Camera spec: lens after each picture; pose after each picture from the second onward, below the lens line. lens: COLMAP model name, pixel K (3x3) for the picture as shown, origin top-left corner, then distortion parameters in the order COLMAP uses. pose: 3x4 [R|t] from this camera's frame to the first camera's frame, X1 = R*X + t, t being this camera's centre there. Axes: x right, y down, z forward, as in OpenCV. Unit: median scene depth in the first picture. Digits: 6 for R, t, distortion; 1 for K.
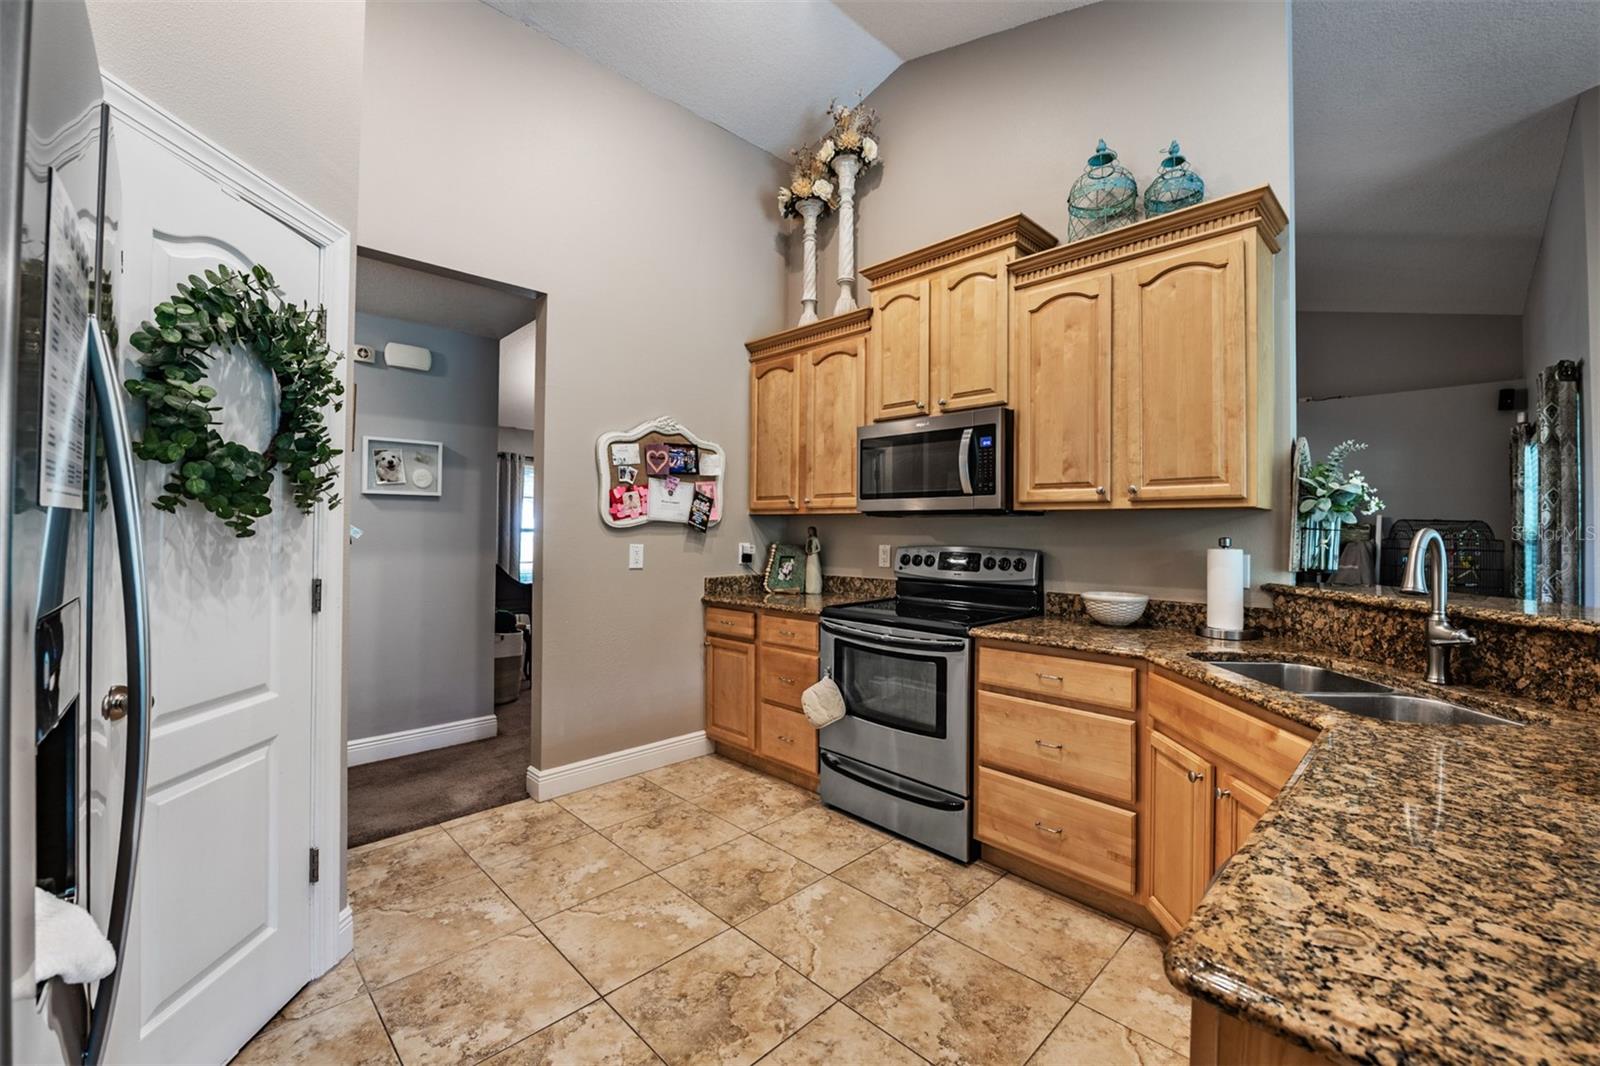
lens RADIAL K [[632.3, 0, 758.3], [0, 632.3, 529.1], [0, 0, 1]] dist [-0.005320, -0.002242]
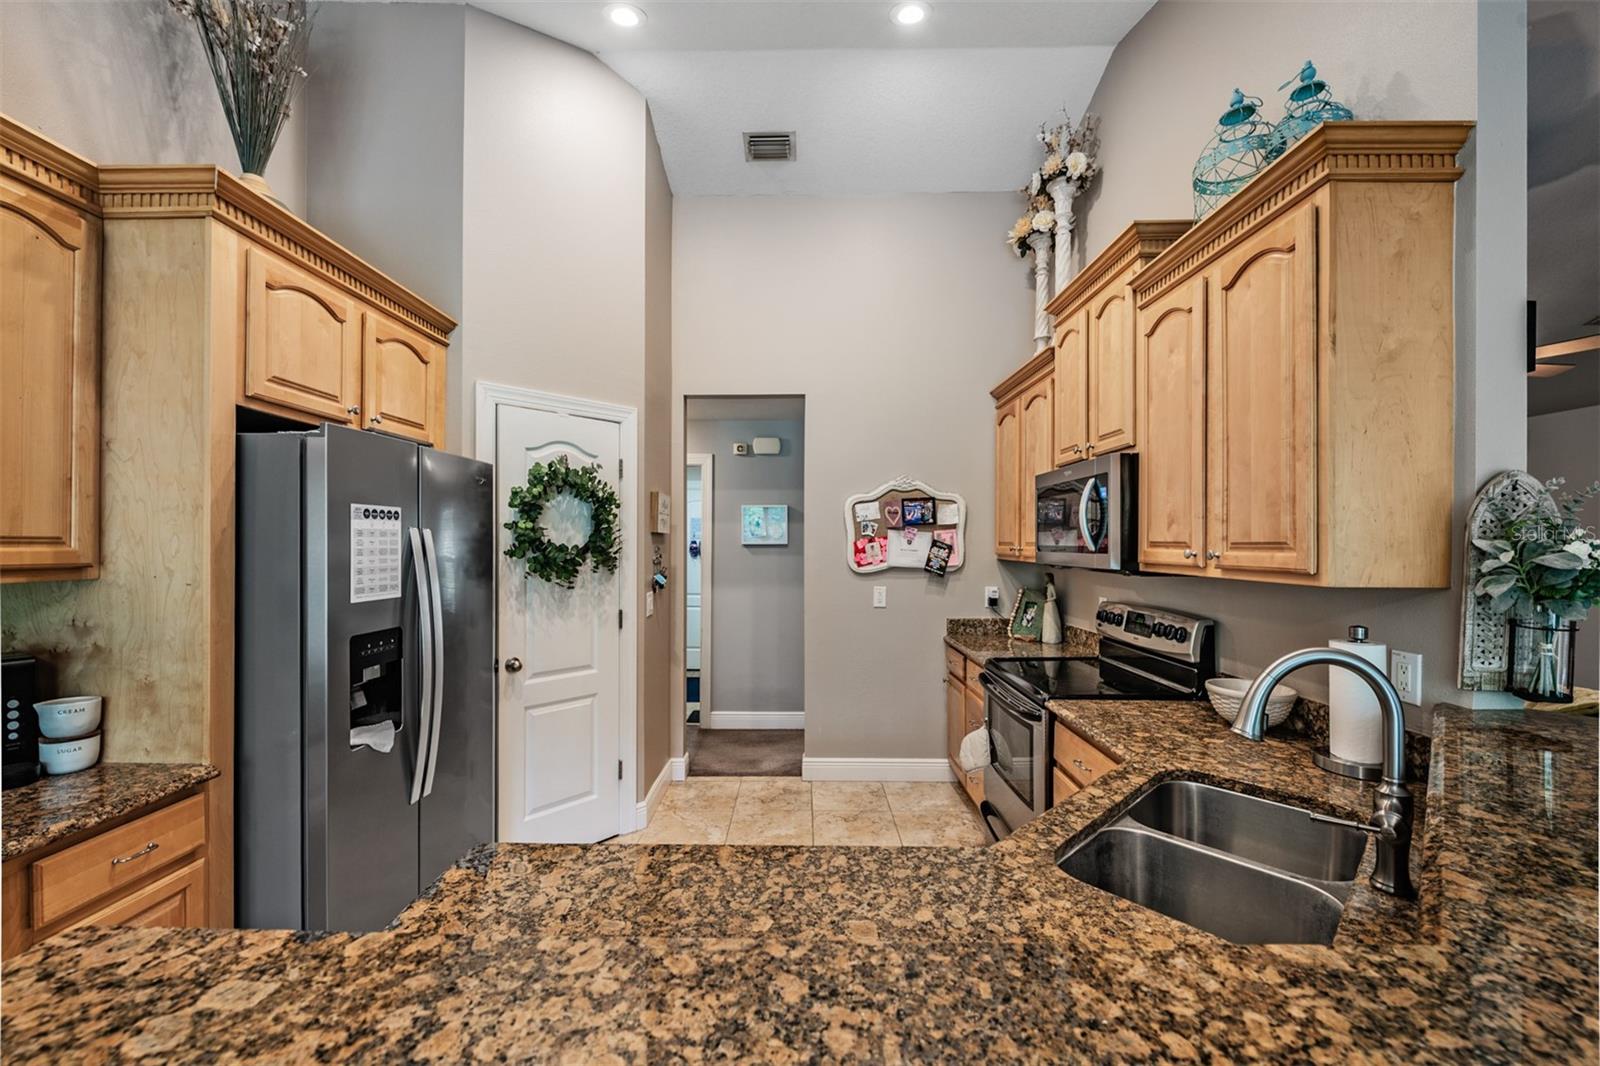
lens RADIAL K [[632.3, 0, 797.6], [0, 632.3, 551.7], [0, 0, 1]] dist [-0.005320, -0.002242]
pose [[0.715803, -0.001806, -0.698300, 0.640601], [0.011121, 0.999899, 0.008813, -0.065727], [0.698214, -0.014074, 0.715751, 0.060706]]
